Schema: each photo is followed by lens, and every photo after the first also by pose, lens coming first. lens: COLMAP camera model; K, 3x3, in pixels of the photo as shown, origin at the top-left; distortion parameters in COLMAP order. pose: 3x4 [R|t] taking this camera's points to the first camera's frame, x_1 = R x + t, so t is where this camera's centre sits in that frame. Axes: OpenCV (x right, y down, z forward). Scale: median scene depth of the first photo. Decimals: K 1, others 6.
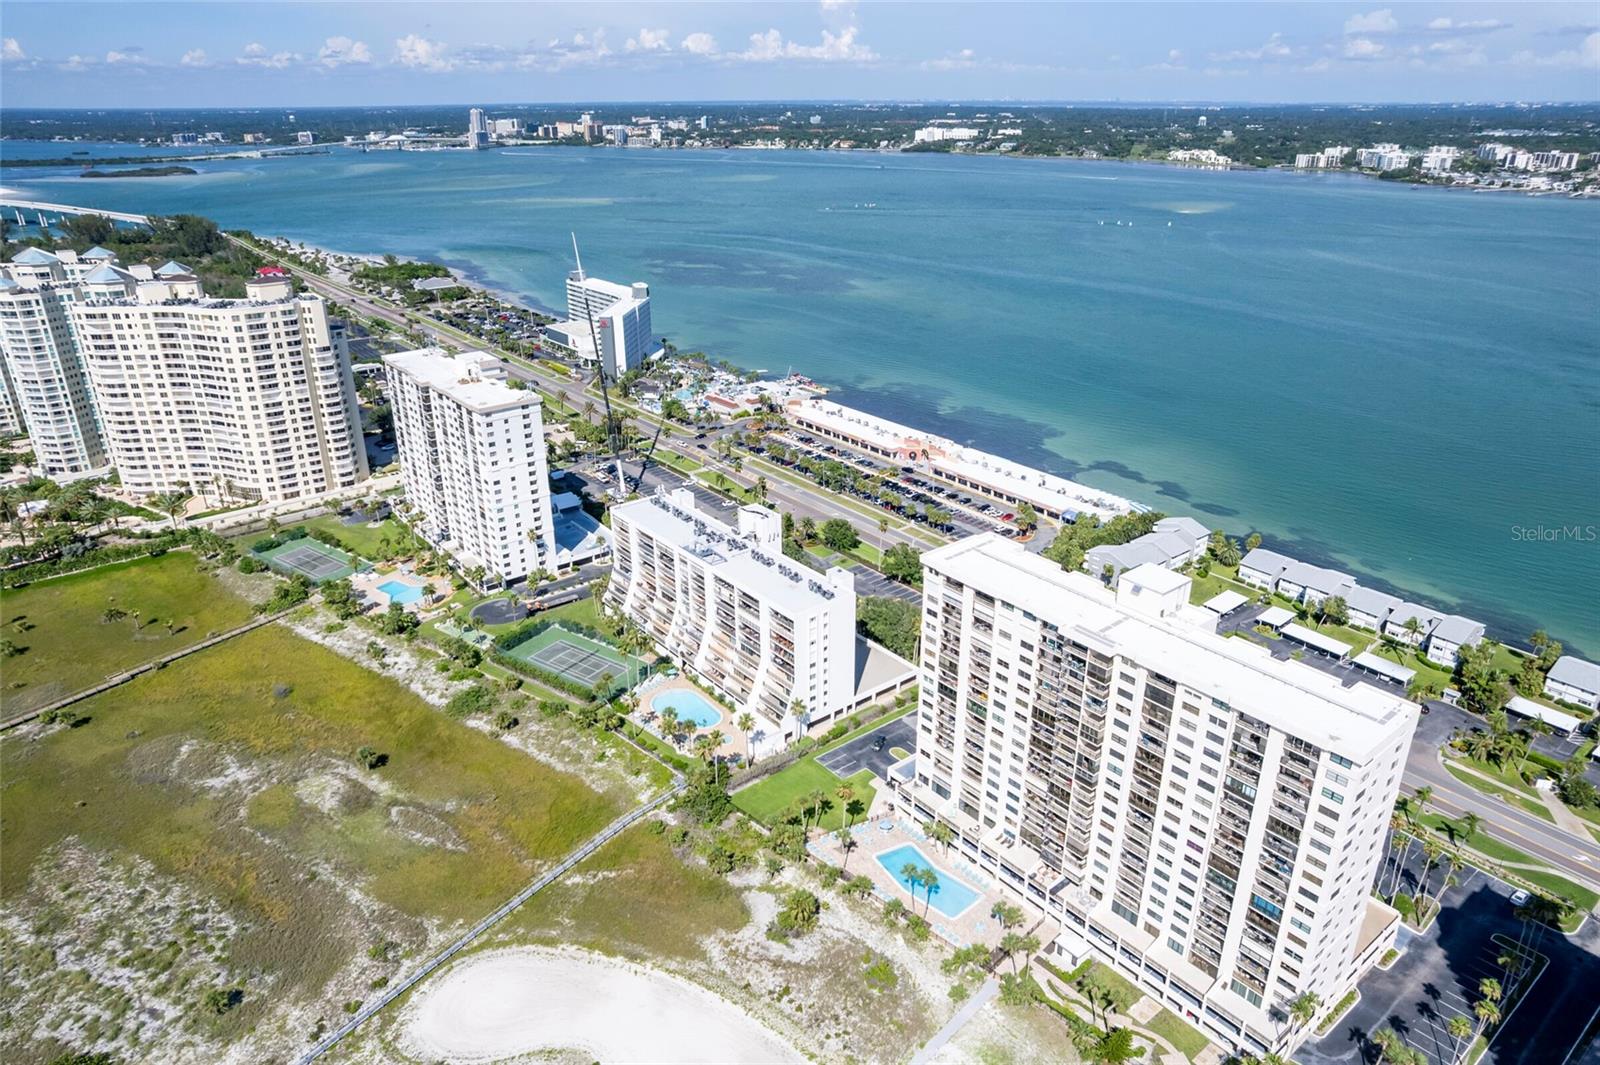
lens RADIAL K [[1046.5, 0, 800.0], [0, 1046.5, 532.5], [0, 0, 1]] dist [-0.080714, 0.074830]
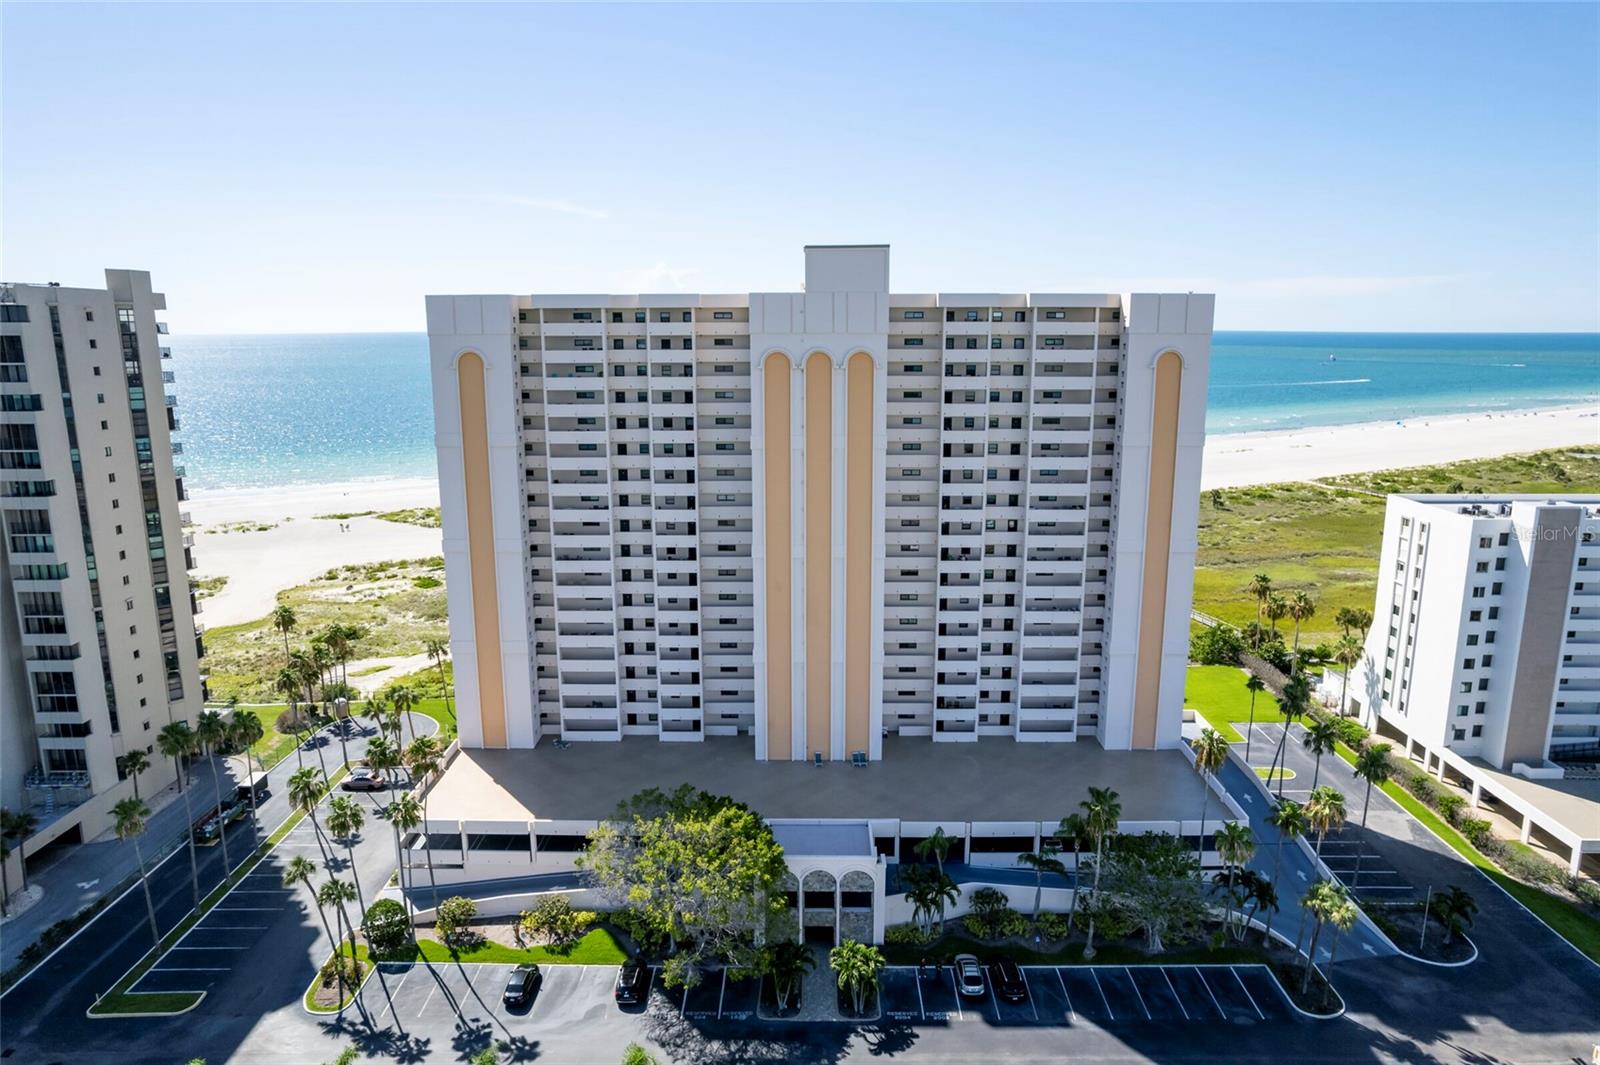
lens RADIAL K [[1019.8, 0, 800.0], [0, 1019.8, 532.5], [0, 0, 1]] dist [-0.082092, 0.080057]
pose [[-0.634016, 0.160602, -0.756460, 0.778167], [-0.298756, 0.851382, 0.431153, -0.060067], [0.713280, 0.499355, -0.491809, 1.255420]]
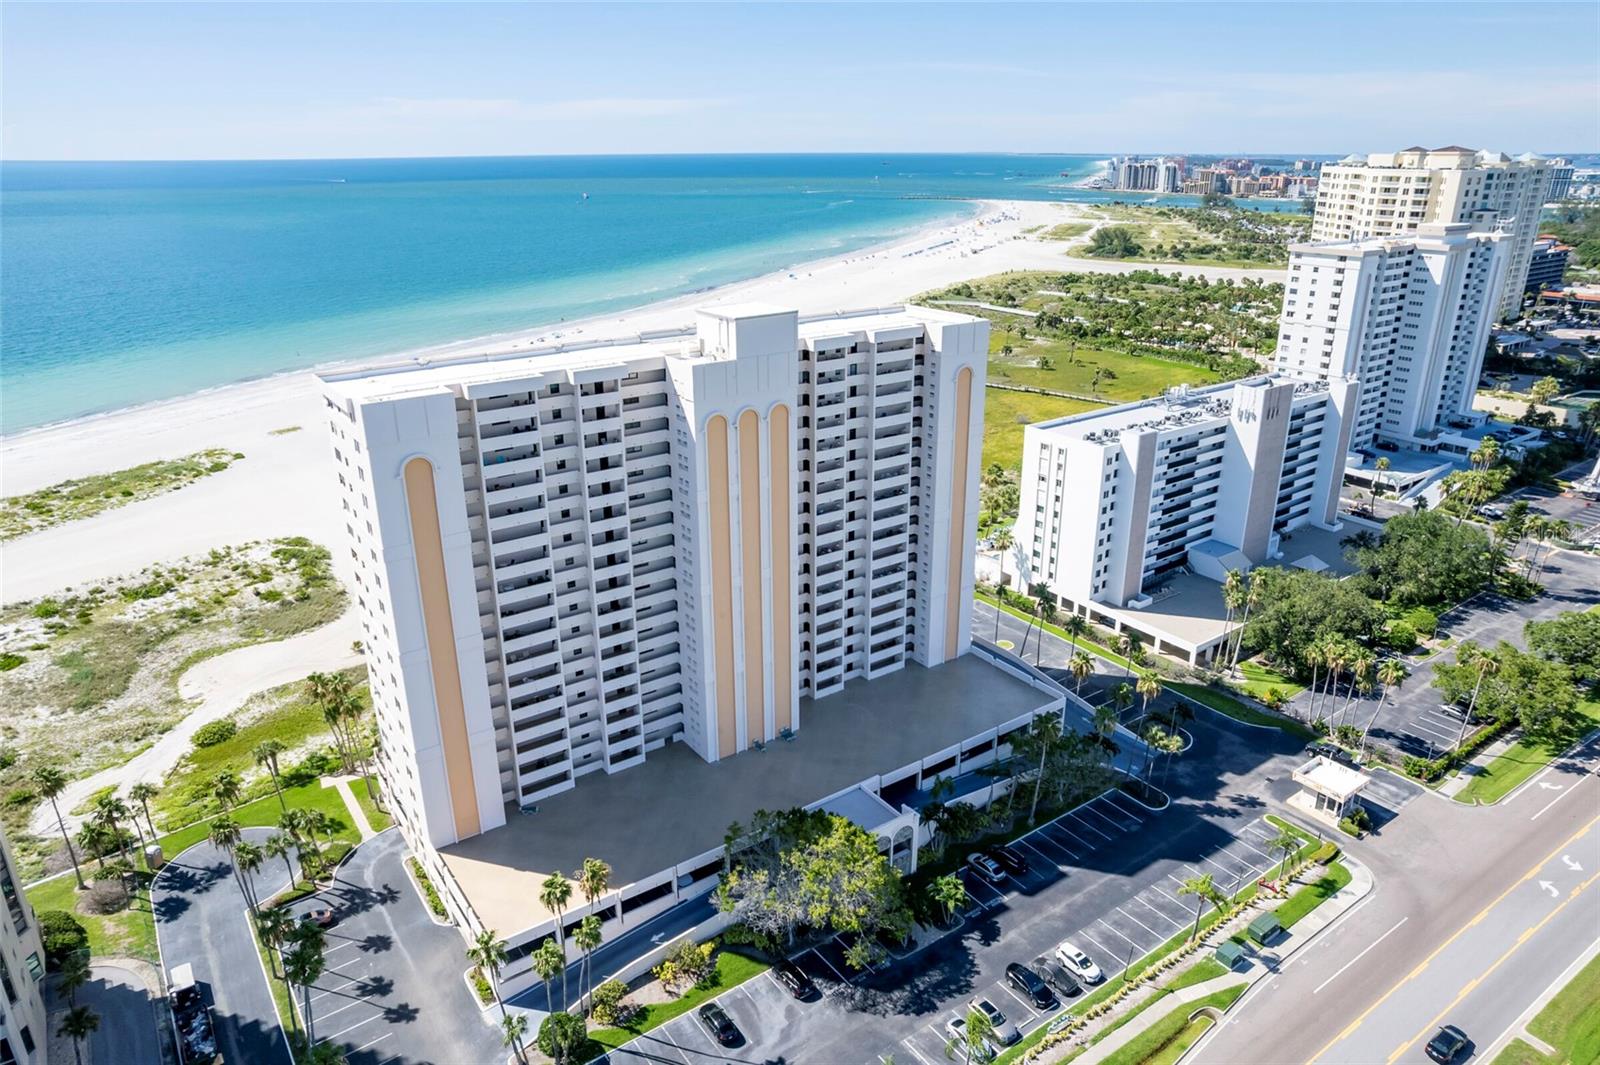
lens RADIAL K [[1046.5, 0, 800.0], [0, 1046.5, 532.5], [0, 0, 1]] dist [-0.080714, 0.074830]
pose [[-0.053614, 0.354388, -0.933560, 0.954259], [-0.388068, 0.854022, 0.346481, -0.076994], [0.920070, 0.380861, 0.091740, 0.945962]]
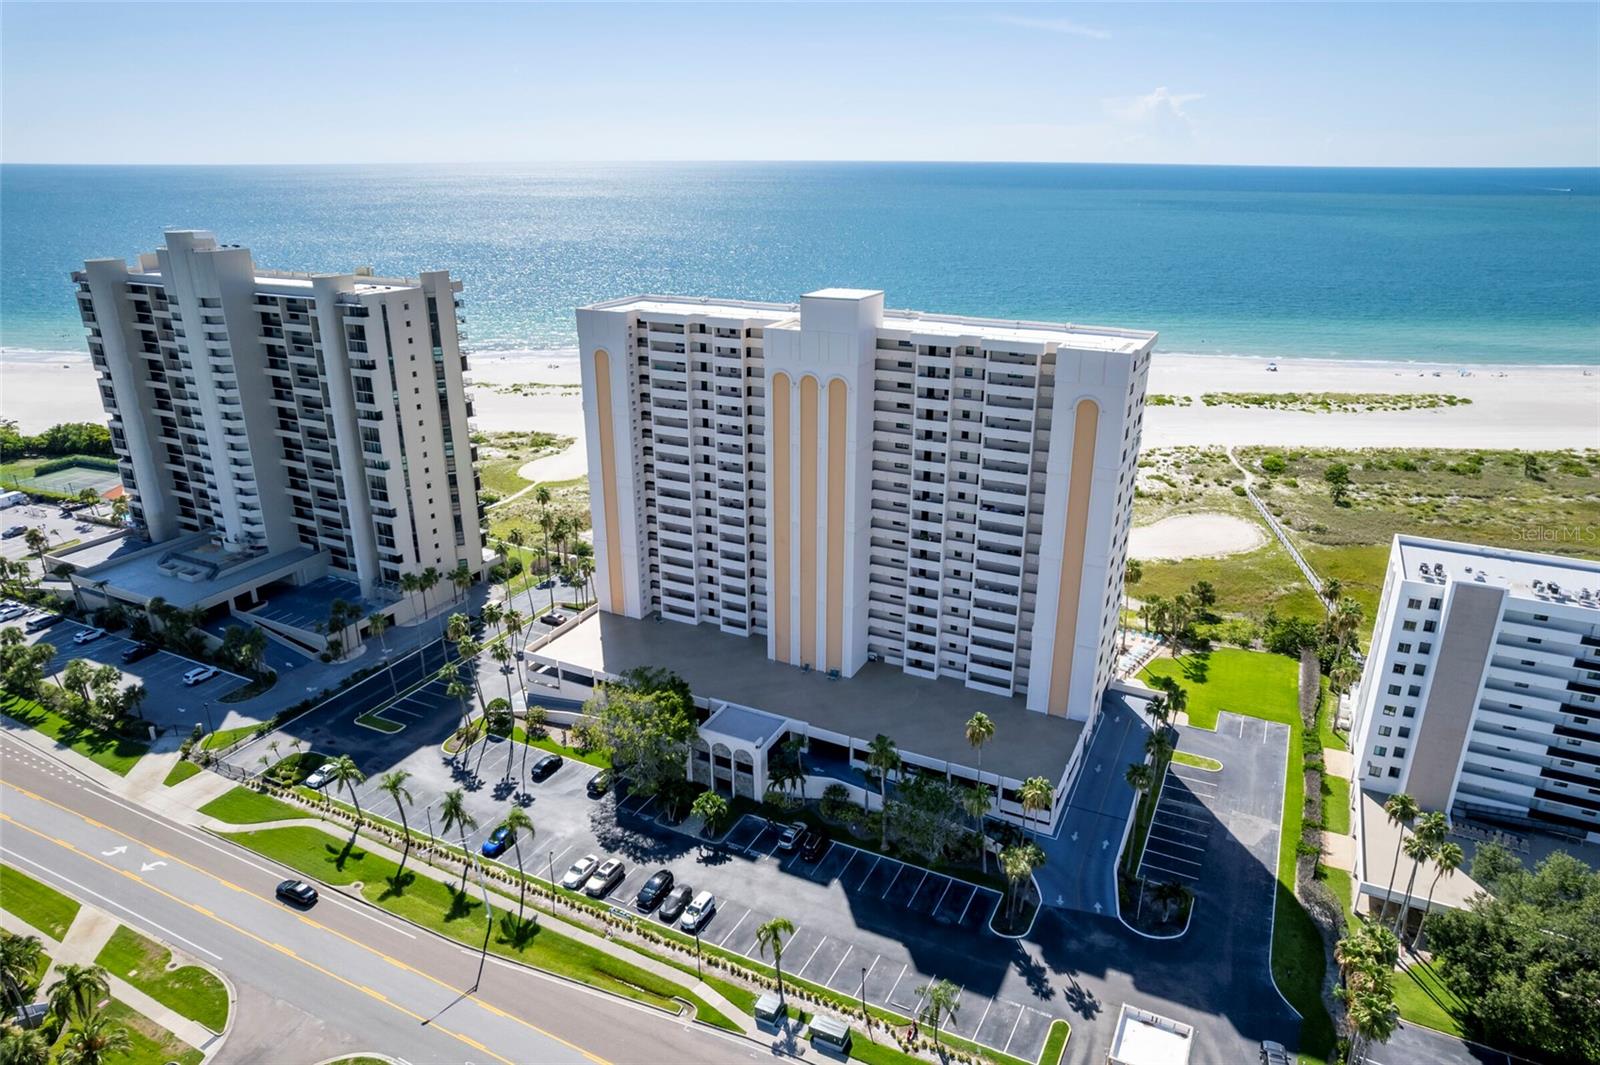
lens RADIAL K [[1012.9, 0, 800.0], [0, 1012.9, 532.5], [0, 0, 1]] dist [-0.061047, 0.047536]
pose [[-0.908274, 0.150269, -0.390459, 0.648066], [-0.161130, 0.735642, 0.657927, -0.300150], [0.386104, 0.660492, -0.643951, 1.480574]]
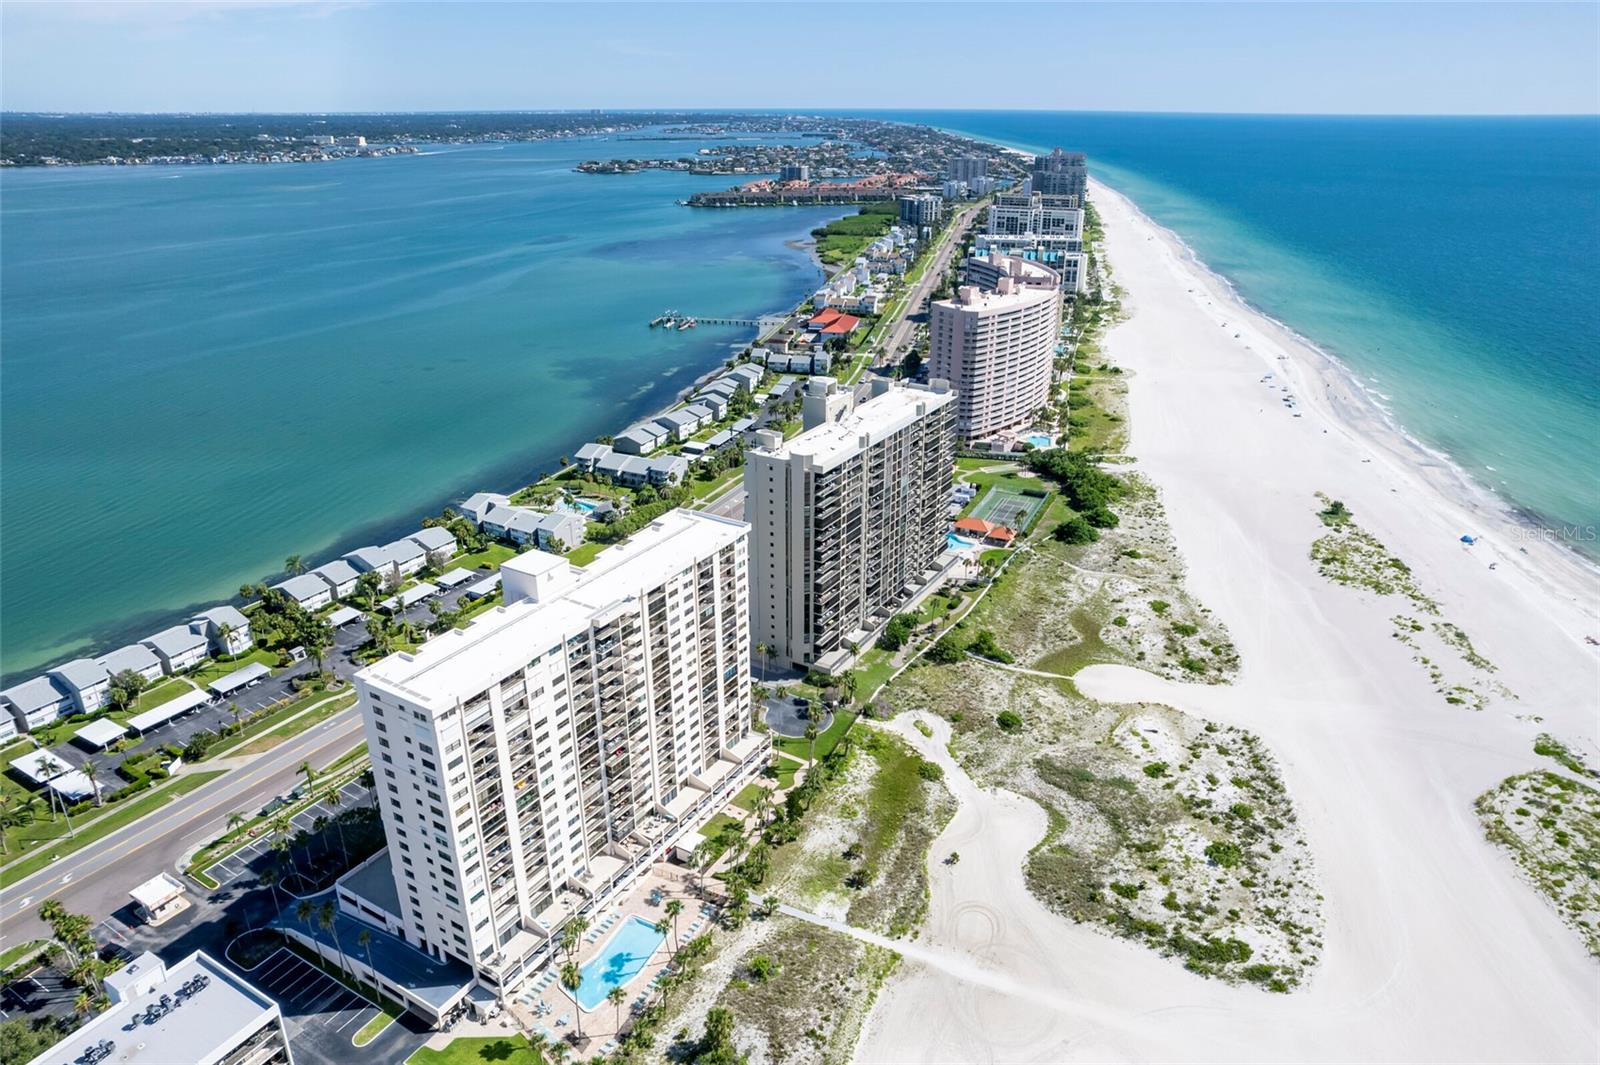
lens RADIAL K [[1046.5, 0, 800.0], [0, 1046.5, 532.5], [0, 0, 1]] dist [-0.080714, 0.074830]
pose [[-0.347190, -0.356975, 0.867195, -0.616072], [0.371491, 0.796717, 0.476693, -0.358638], [-0.861077, 0.487659, -0.143999, 0.831663]]
